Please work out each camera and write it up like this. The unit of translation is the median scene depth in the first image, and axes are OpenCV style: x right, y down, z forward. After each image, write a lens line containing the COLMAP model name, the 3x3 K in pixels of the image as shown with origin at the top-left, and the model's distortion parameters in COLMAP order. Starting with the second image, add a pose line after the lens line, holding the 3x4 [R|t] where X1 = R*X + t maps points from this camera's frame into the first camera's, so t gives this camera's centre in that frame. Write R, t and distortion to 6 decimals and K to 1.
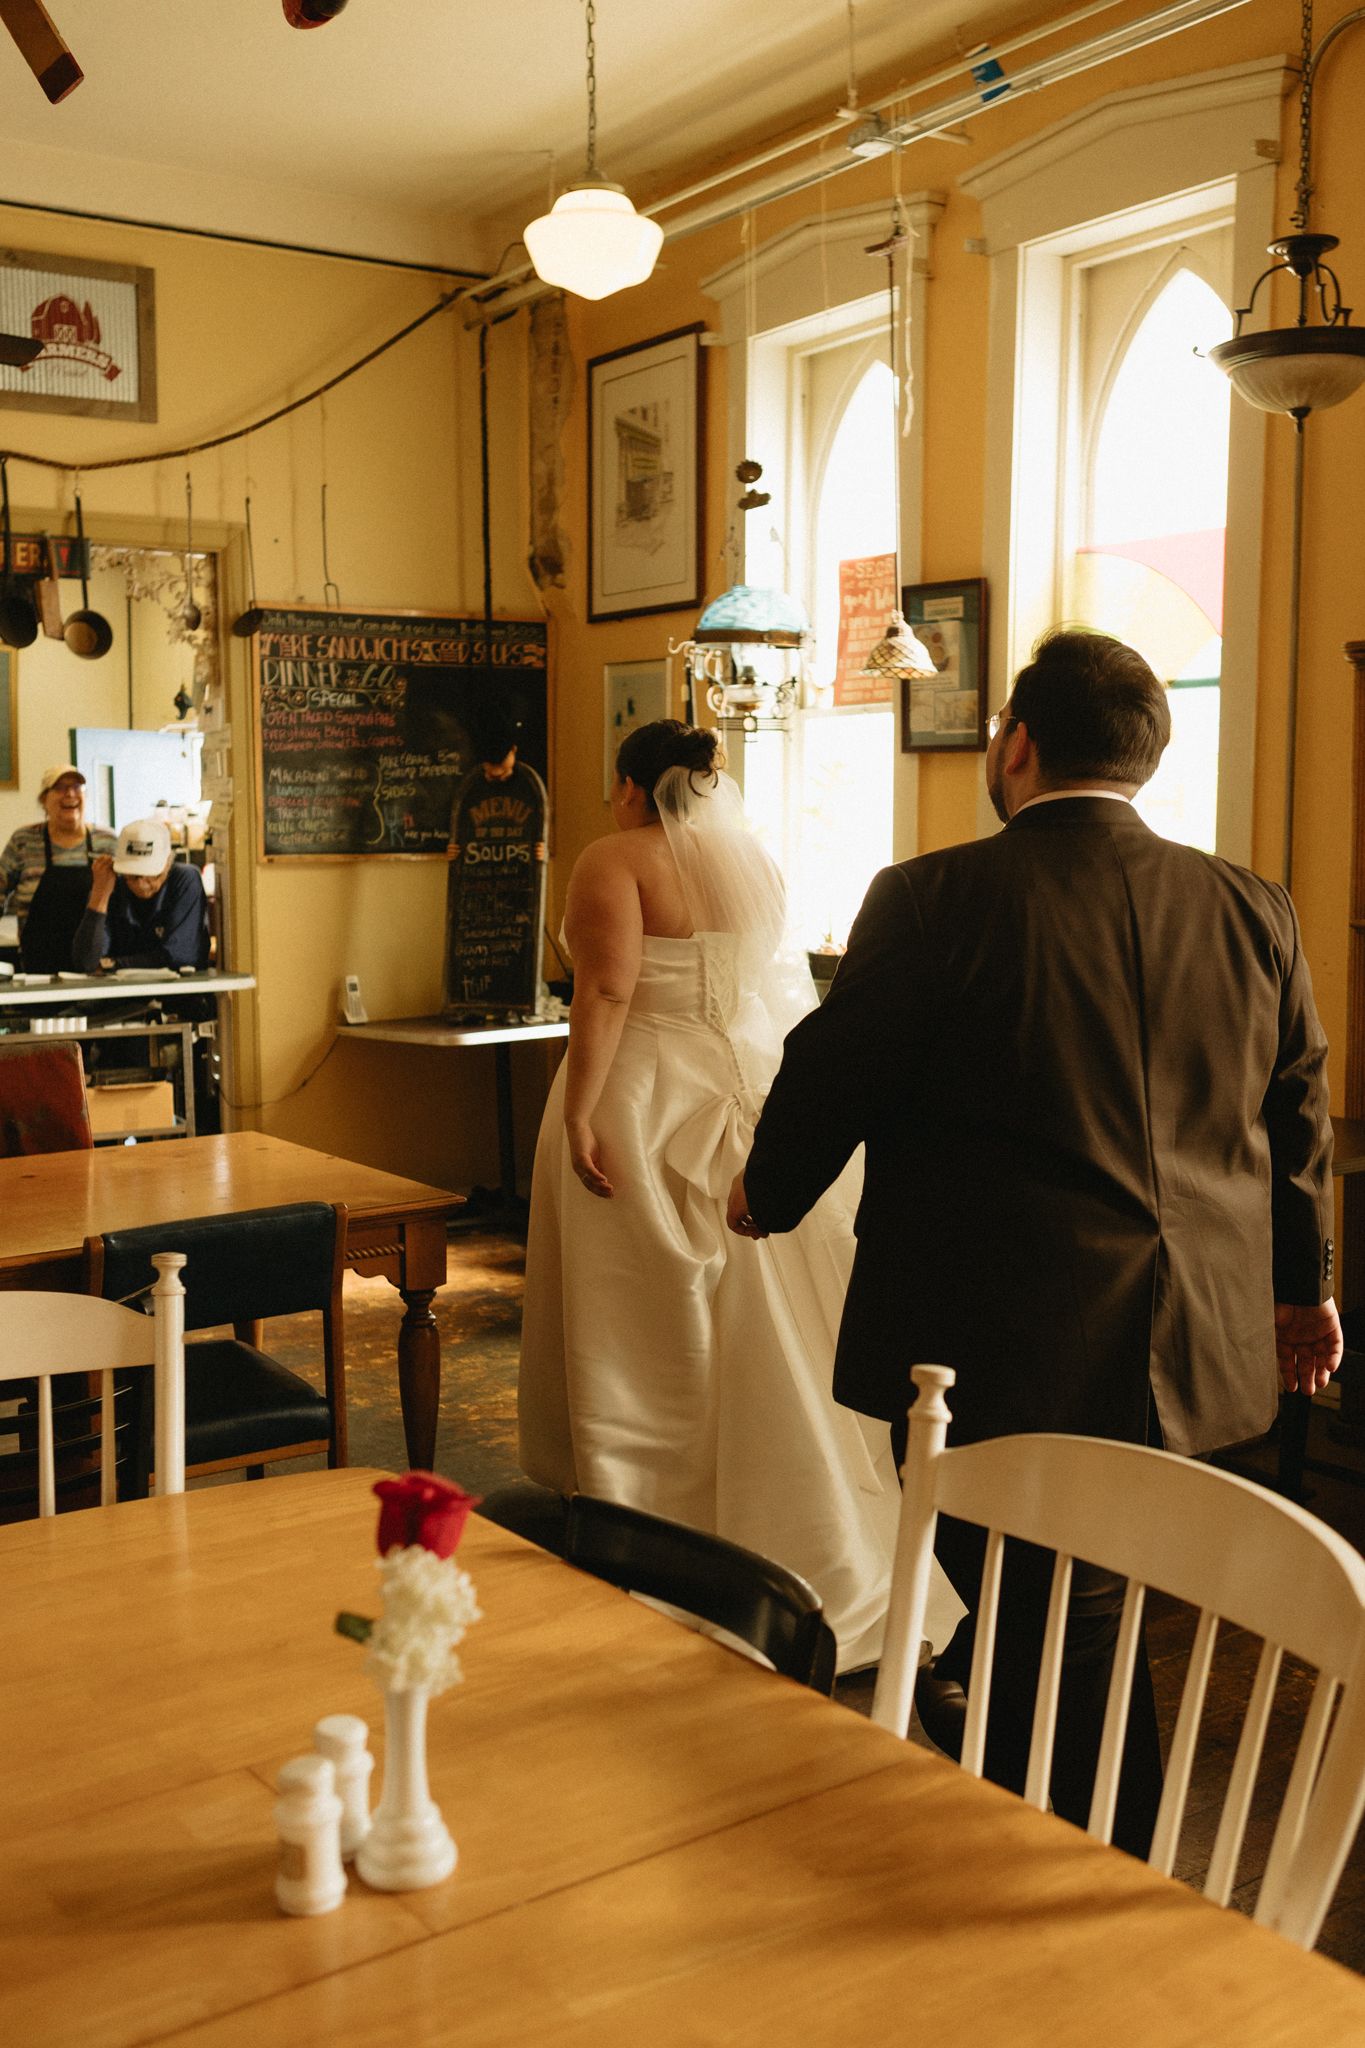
lens RADIAL K [[2053.7, 0, 682.5], [0, 2053.7, 1024.0], [0, 0, 1]] dist [0.000108, 0.178394]
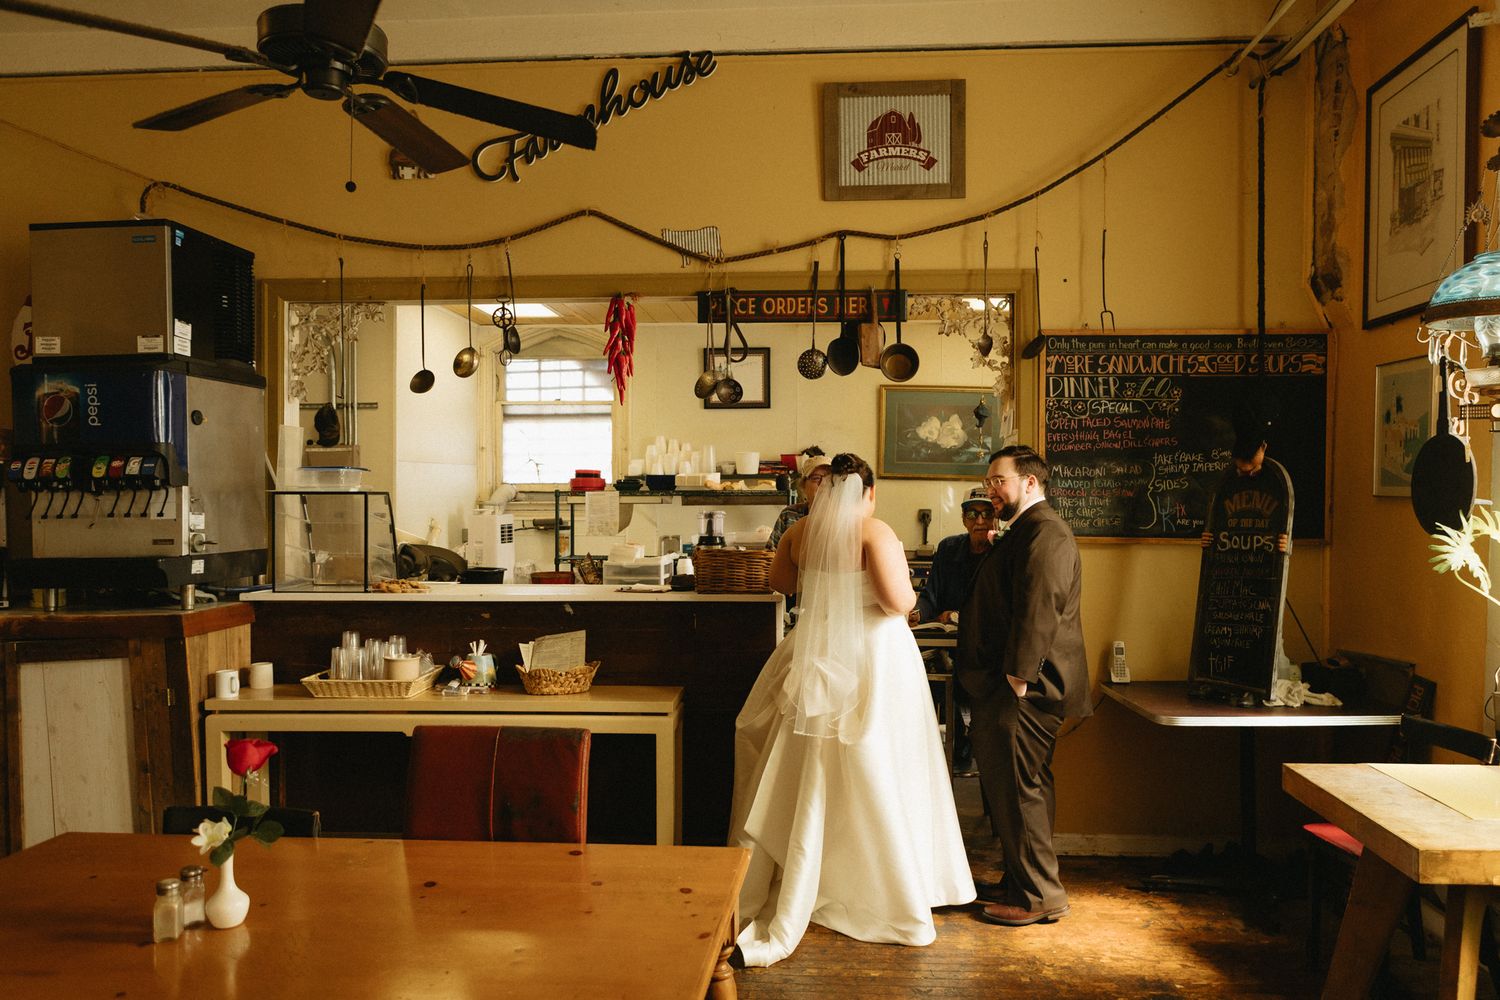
lens RADIAL K [[1098.3, 0, 750.0], [0, 1098.3, 500.0], [0, 0, 1]] dist [-0.004769, -0.001618]
pose [[0.784956, 0.016052, -0.619344, 0.061106], [-0.075197, 0.994742, -0.069523, -0.045256], [0.614971, 0.101145, 0.782036, 0.384235]]
